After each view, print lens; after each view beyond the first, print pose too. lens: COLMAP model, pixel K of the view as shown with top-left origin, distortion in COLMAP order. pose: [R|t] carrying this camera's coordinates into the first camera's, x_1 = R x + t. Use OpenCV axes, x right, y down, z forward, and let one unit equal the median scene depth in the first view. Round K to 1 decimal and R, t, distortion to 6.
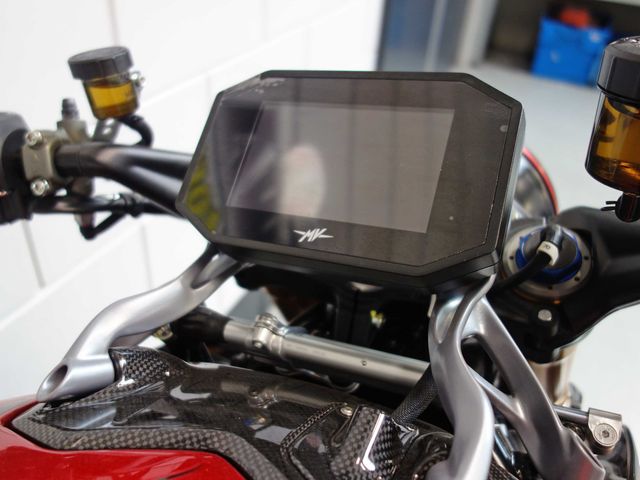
lens RADIAL K [[562.3, 0, 320.0], [0, 562.3, 239.3], [0, 0, 1]] dist [0.020662, -0.015700]
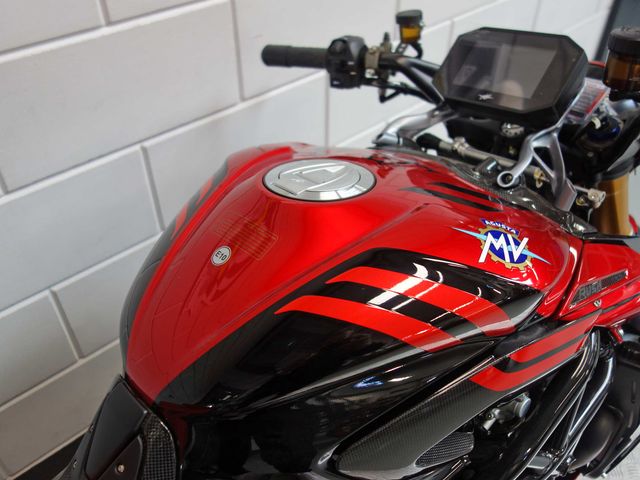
lens RADIAL K [[562.3, 0, 321.3], [0, 562.3, 241.6], [0, 0, 1]] dist [0.020662, -0.015700]
pose [[0.920635, 0.205843, -0.331753, 0.201101], [-0.171019, 0.976481, 0.131289, 0.299063], [0.350975, -0.064133, 0.934186, -1.179617]]
